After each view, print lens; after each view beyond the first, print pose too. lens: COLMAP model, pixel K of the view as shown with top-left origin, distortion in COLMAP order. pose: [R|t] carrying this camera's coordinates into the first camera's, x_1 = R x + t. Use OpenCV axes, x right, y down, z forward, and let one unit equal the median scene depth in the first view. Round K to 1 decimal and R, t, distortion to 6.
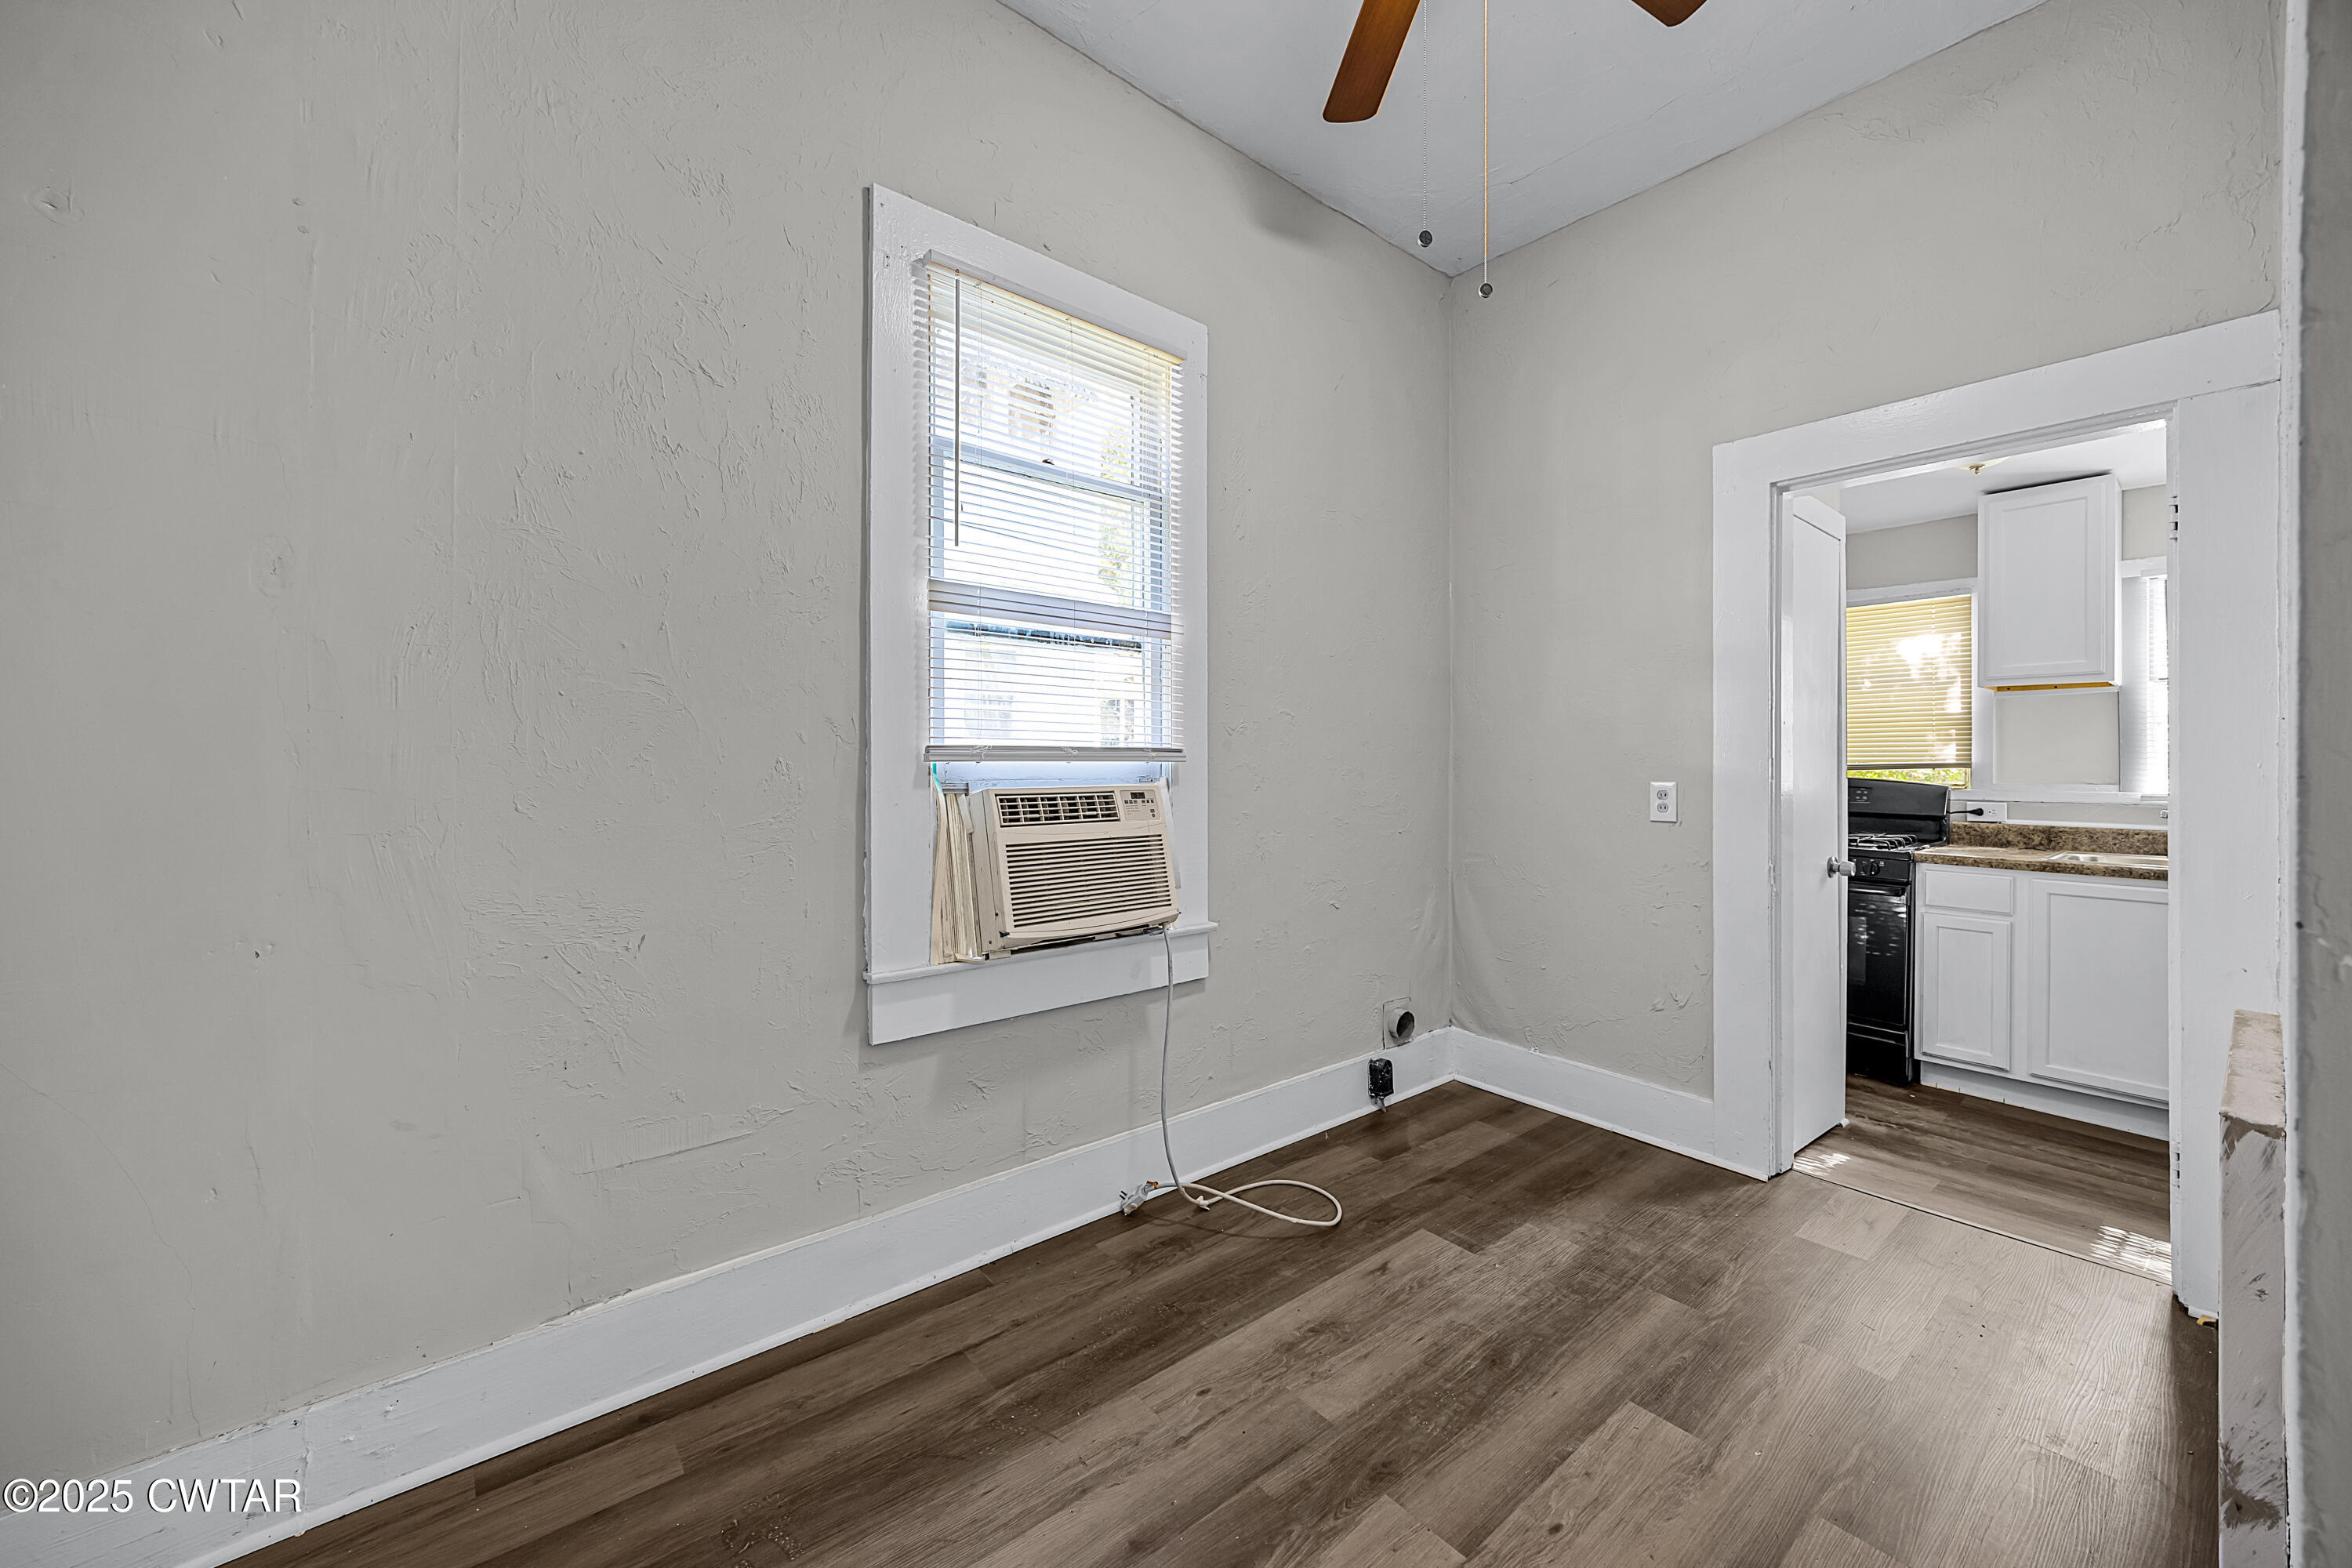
lens RADIAL K [[907.1, 0, 1174.1], [0, 907.1, 770.6], [0, 0, 1]] dist [0.000489, 0.000467]
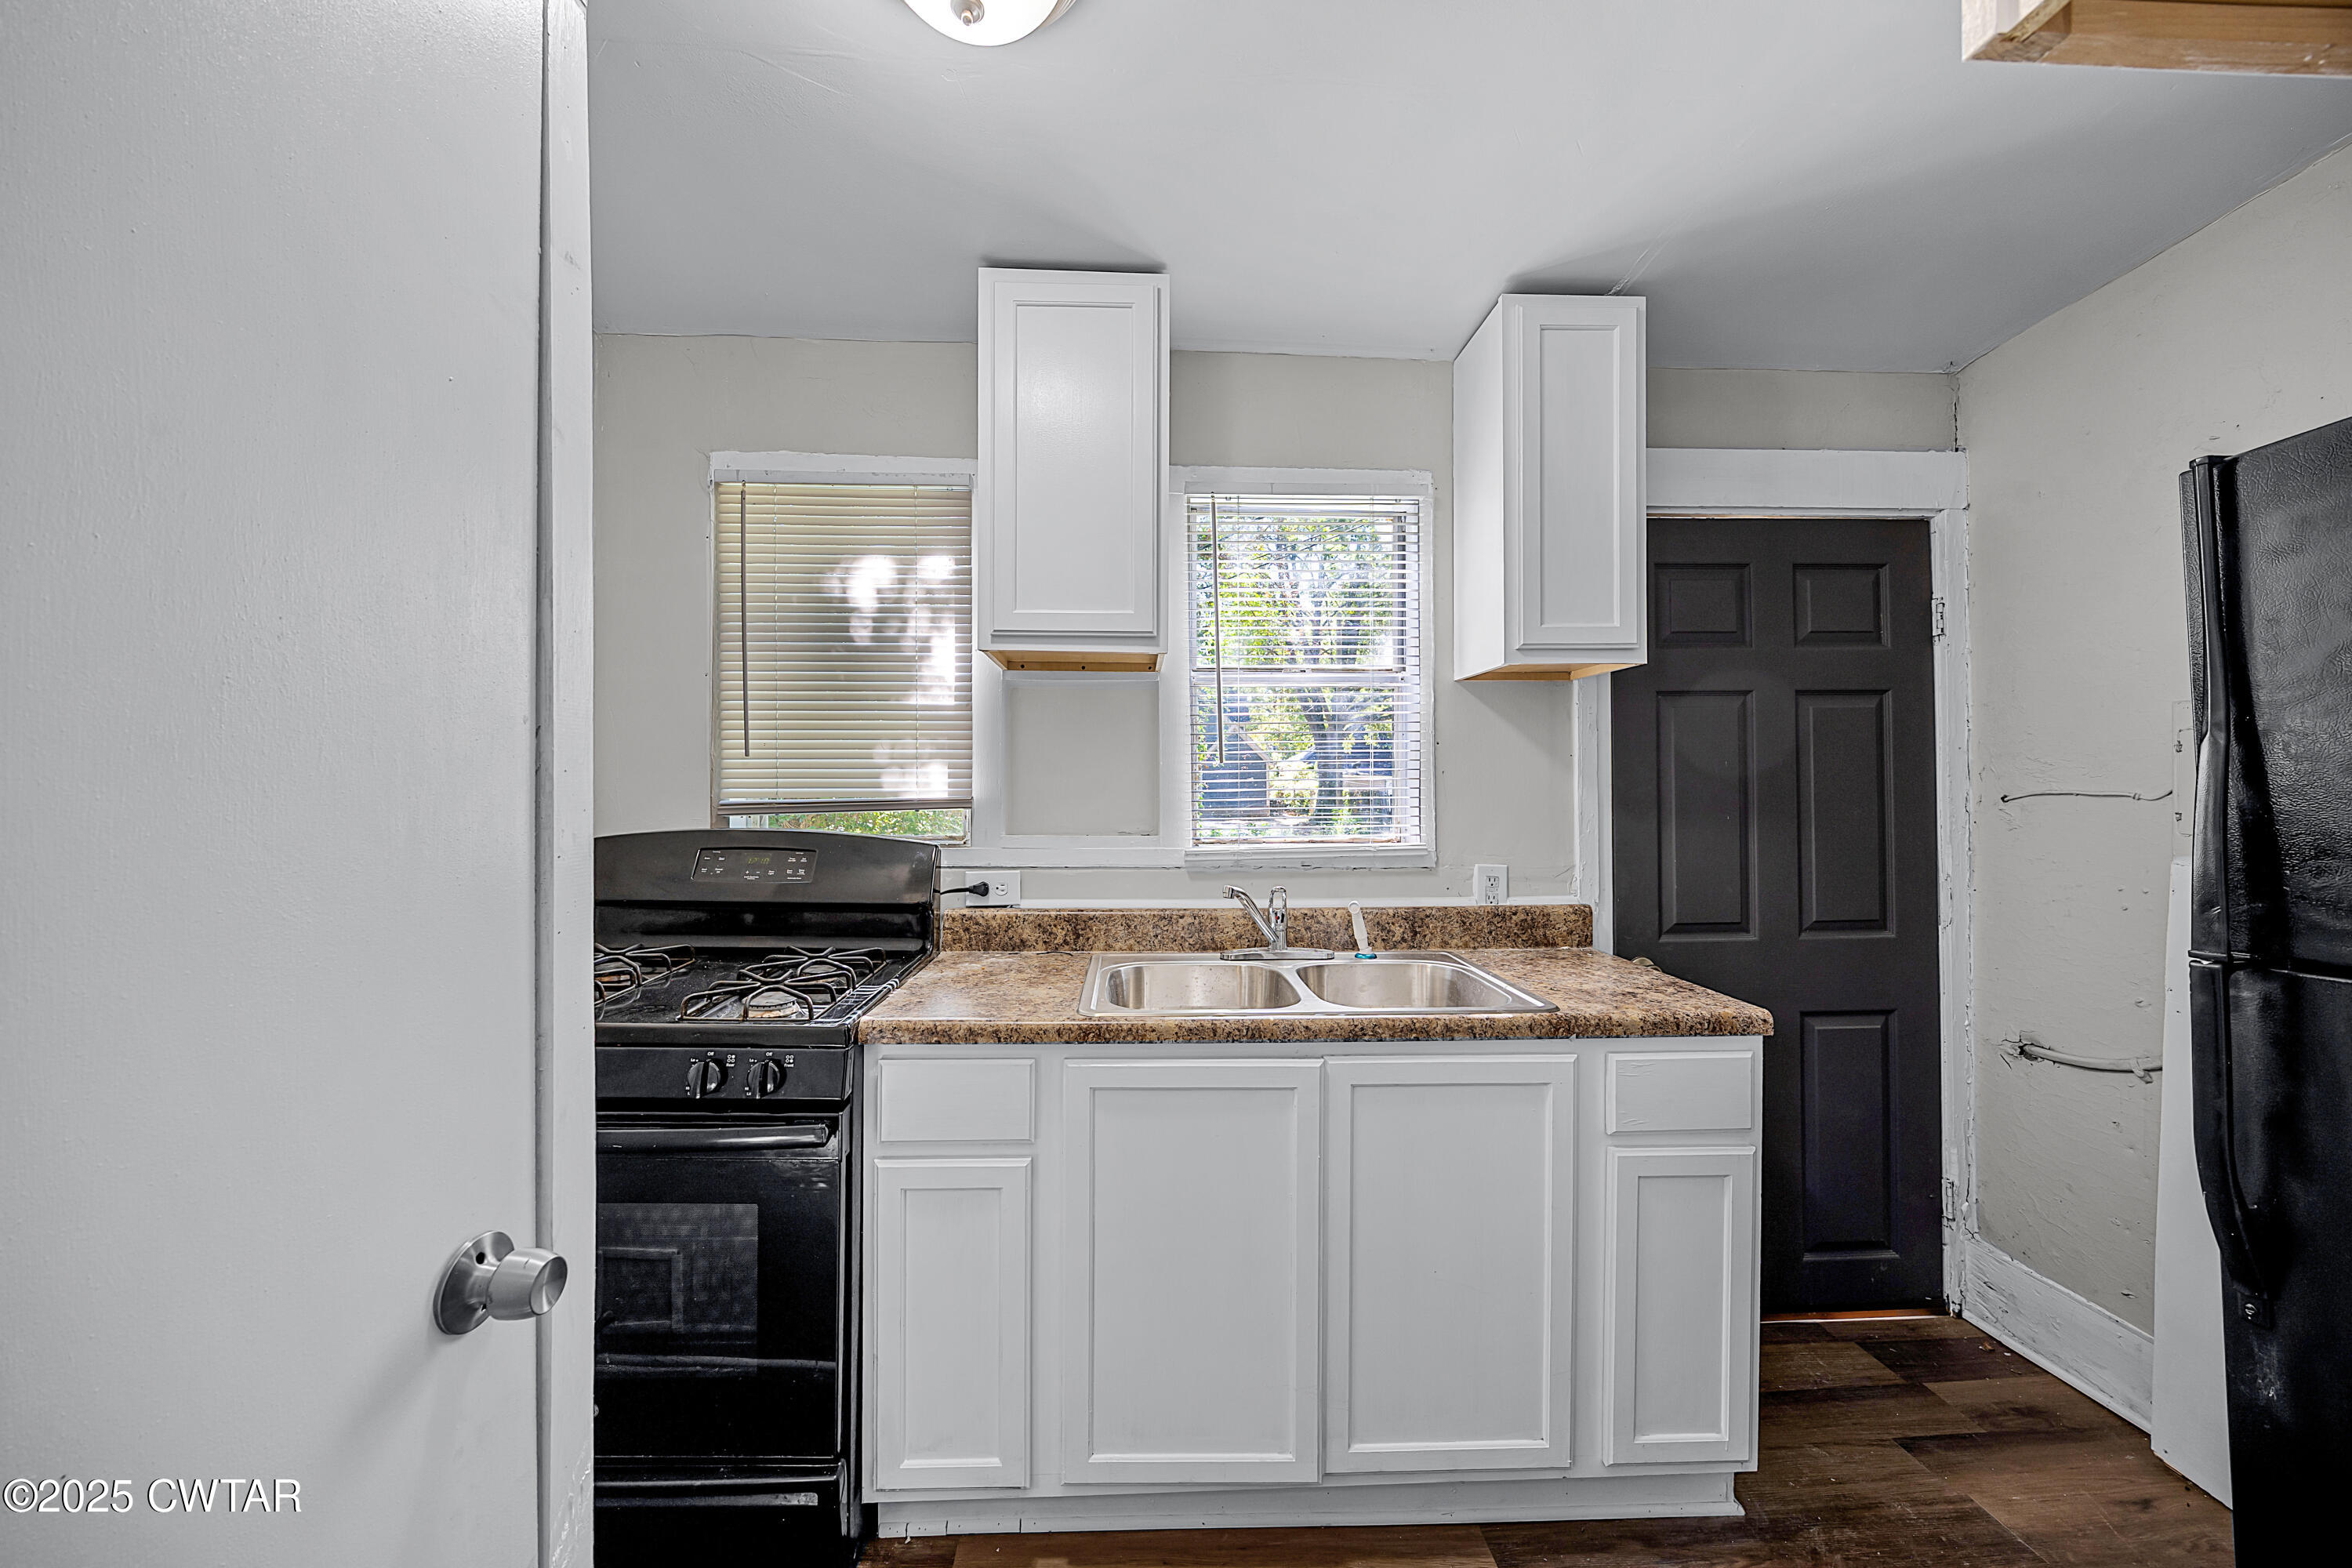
lens RADIAL K [[907.1, 0, 1174.4], [0, 907.1, 793.1], [0, 0, 1]] dist [0.000489, 0.000467]
pose [[0.602630, -0.003340, 0.798014, 0.879863], [0.003546, 0.999993, 0.001507, -0.021376], [-0.798013, 0.001922, 0.602637, 0.977668]]
